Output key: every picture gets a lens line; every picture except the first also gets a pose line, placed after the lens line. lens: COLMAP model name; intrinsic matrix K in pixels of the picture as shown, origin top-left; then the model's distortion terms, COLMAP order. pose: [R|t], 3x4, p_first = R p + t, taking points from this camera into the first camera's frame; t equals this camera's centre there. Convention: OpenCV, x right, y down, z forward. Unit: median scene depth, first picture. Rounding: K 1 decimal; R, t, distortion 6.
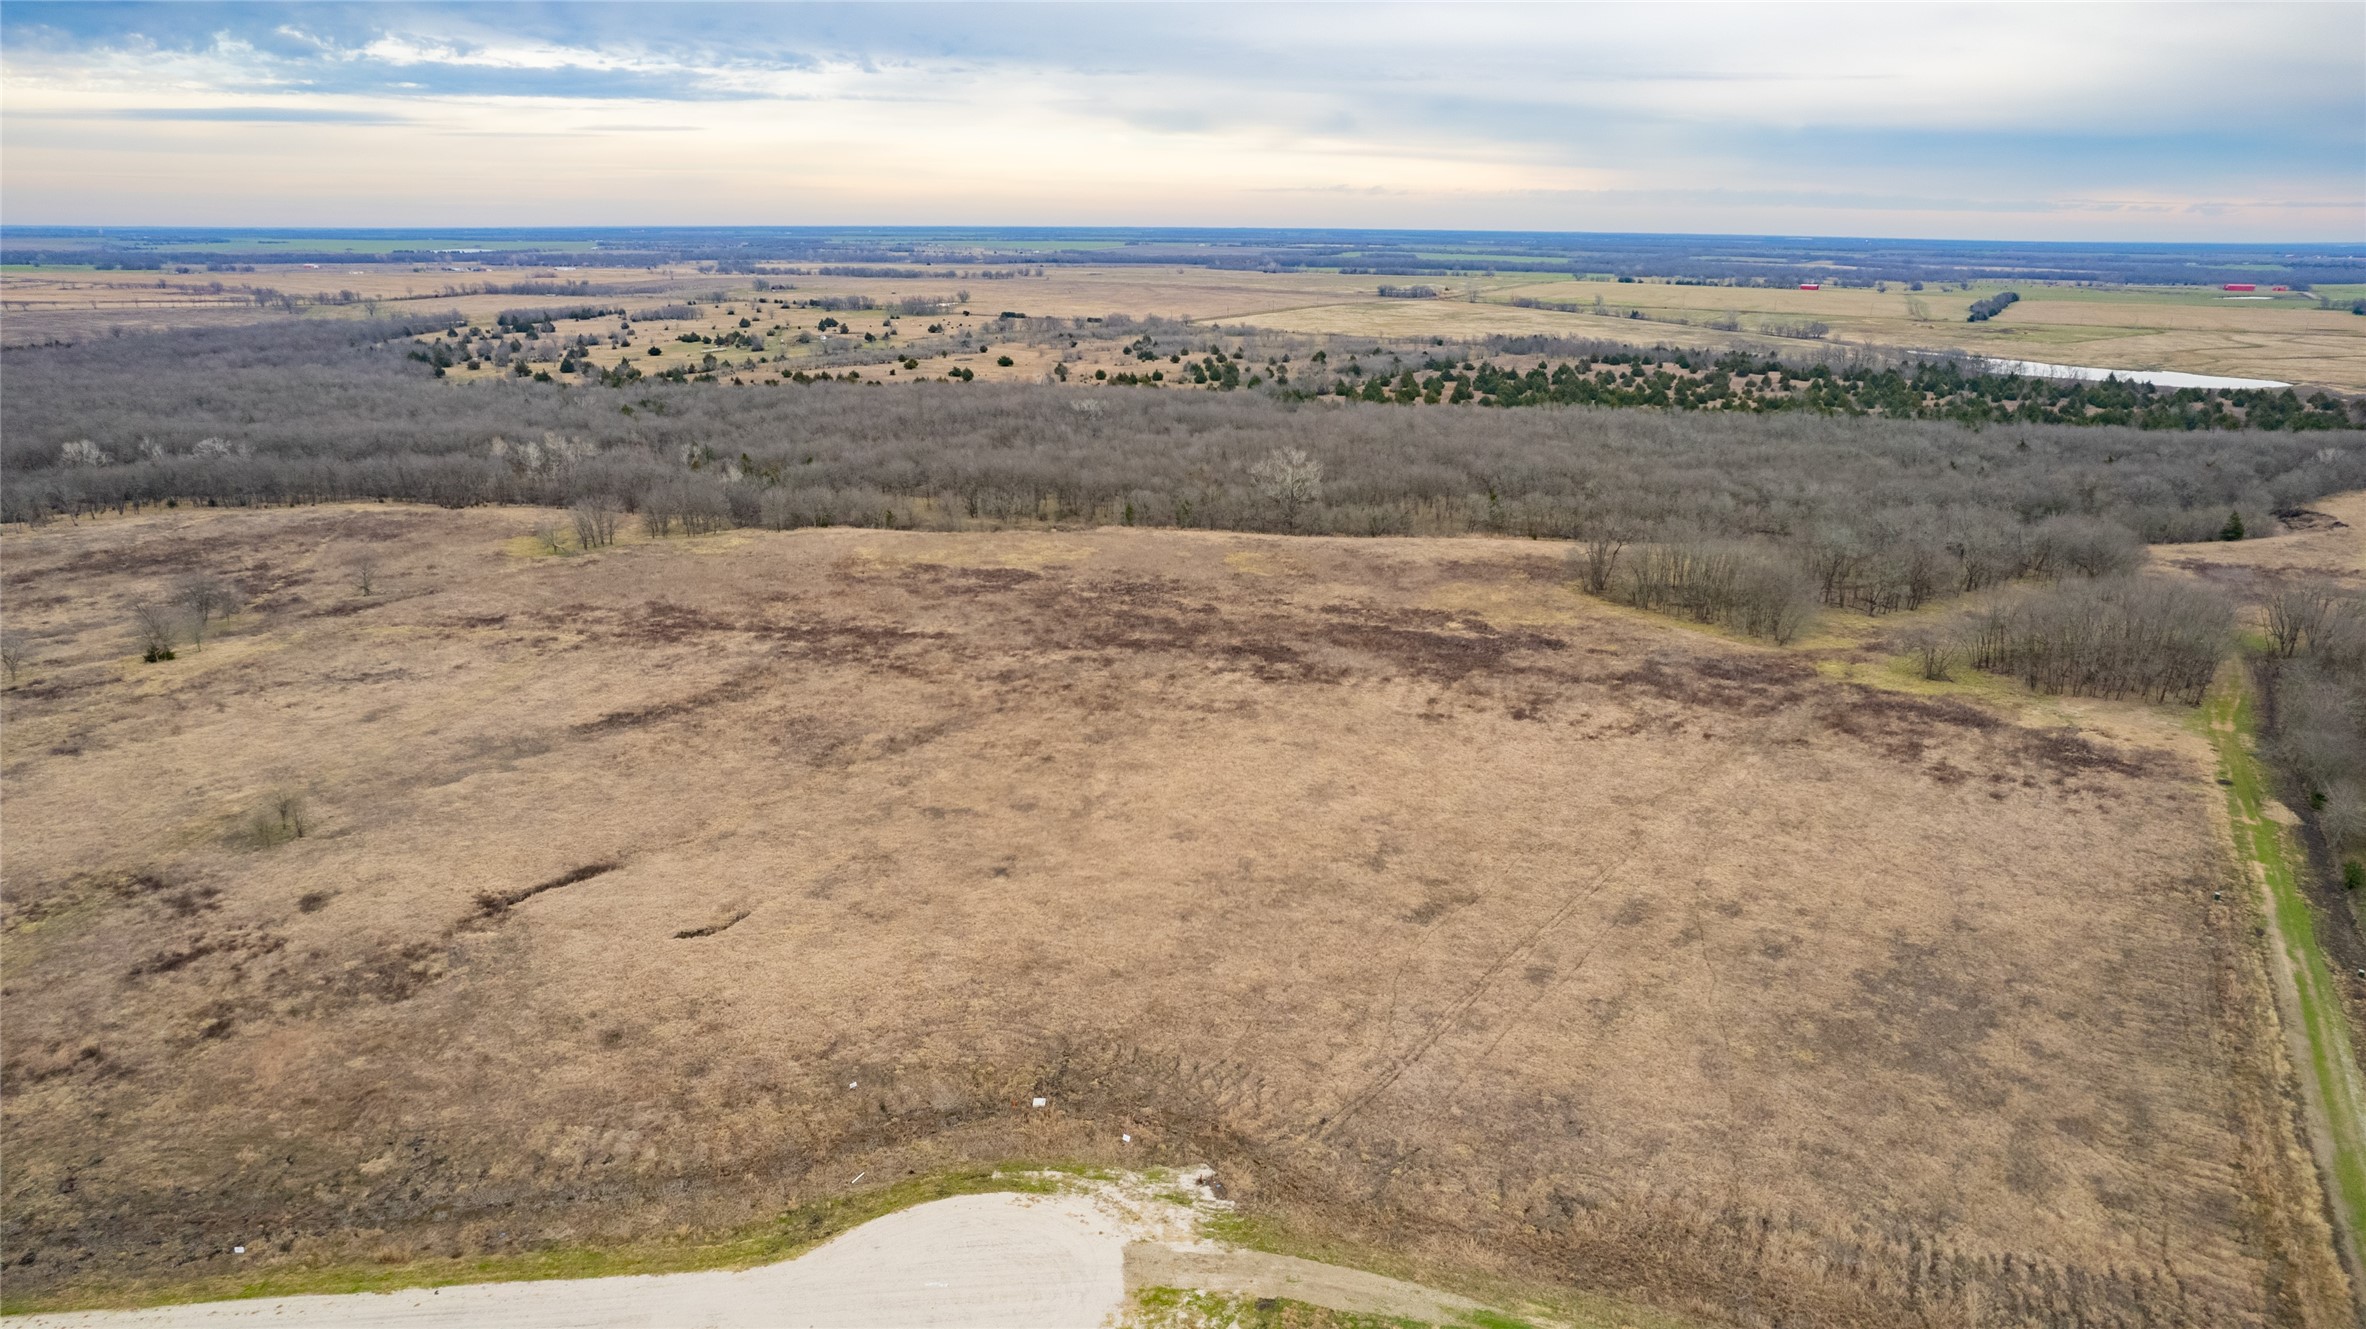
lens RADIAL K [[1510.2, 0, 1185.7], [0, 1510.2, 684.6], [0, 0, 1]] dist [-0.077186, 0.070152]
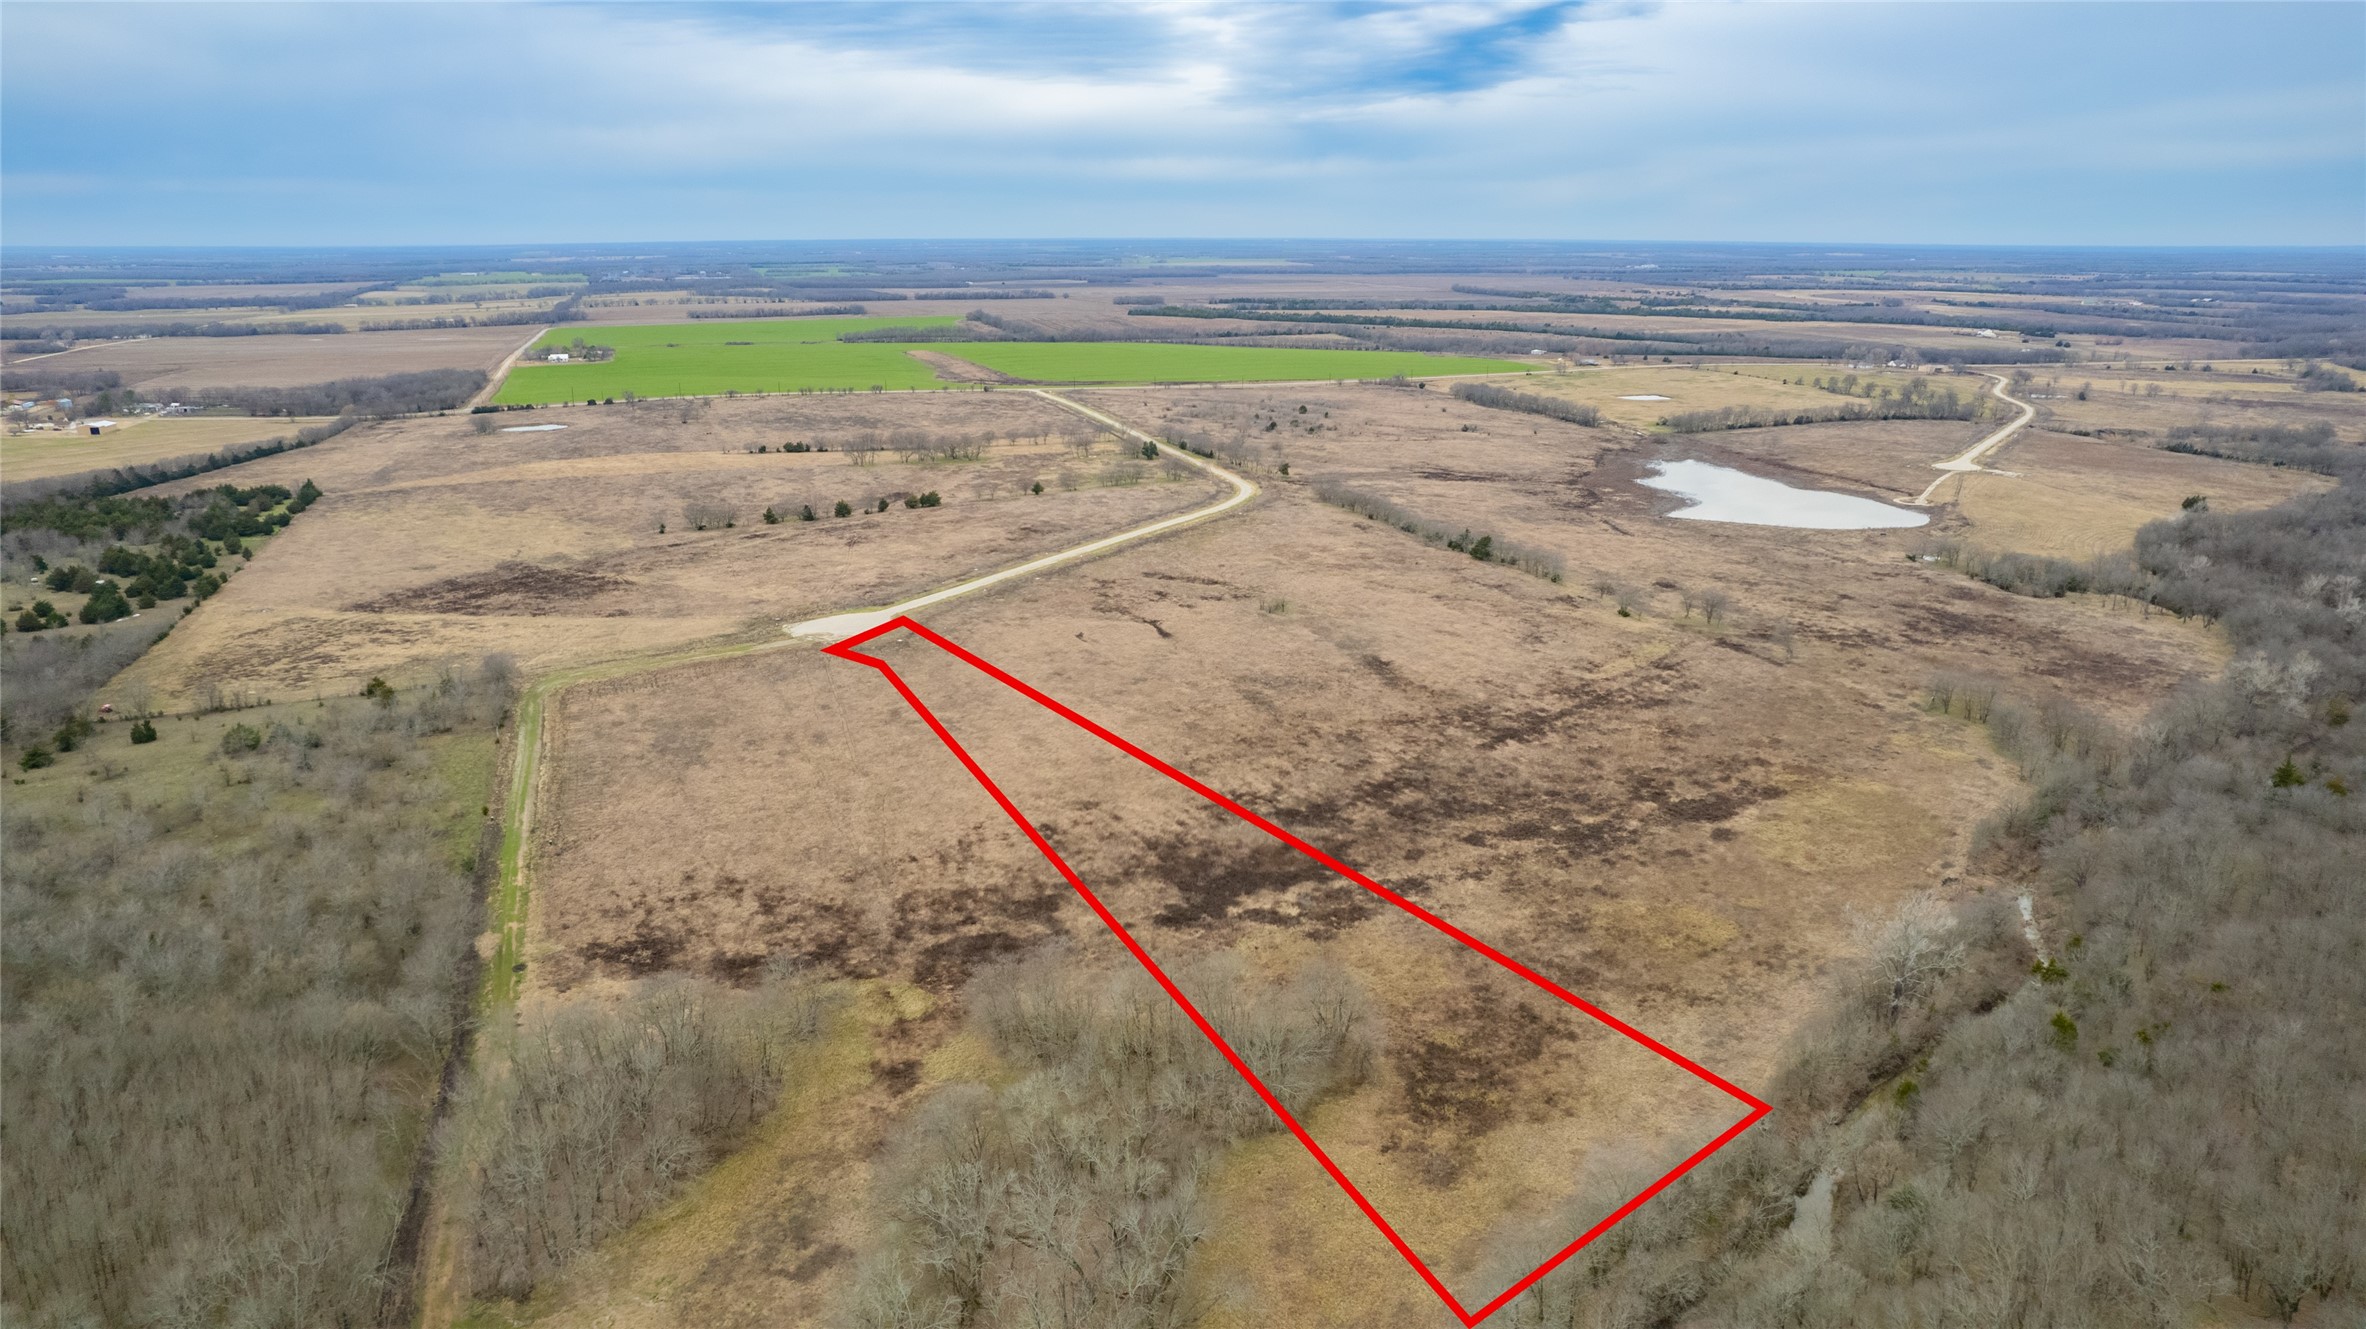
lens RADIAL K [[1514.8, 0, 1187.5], [0, 1514.8, 673.0], [0, 0, 1]] dist [-0.073681, 0.063465]
pose [[-0.622846, 0.213680, -0.752598, 1.041759], [-0.235028, 0.866437, 0.440509, -0.656636], [0.746207, 0.451251, -0.489436, 1.601182]]
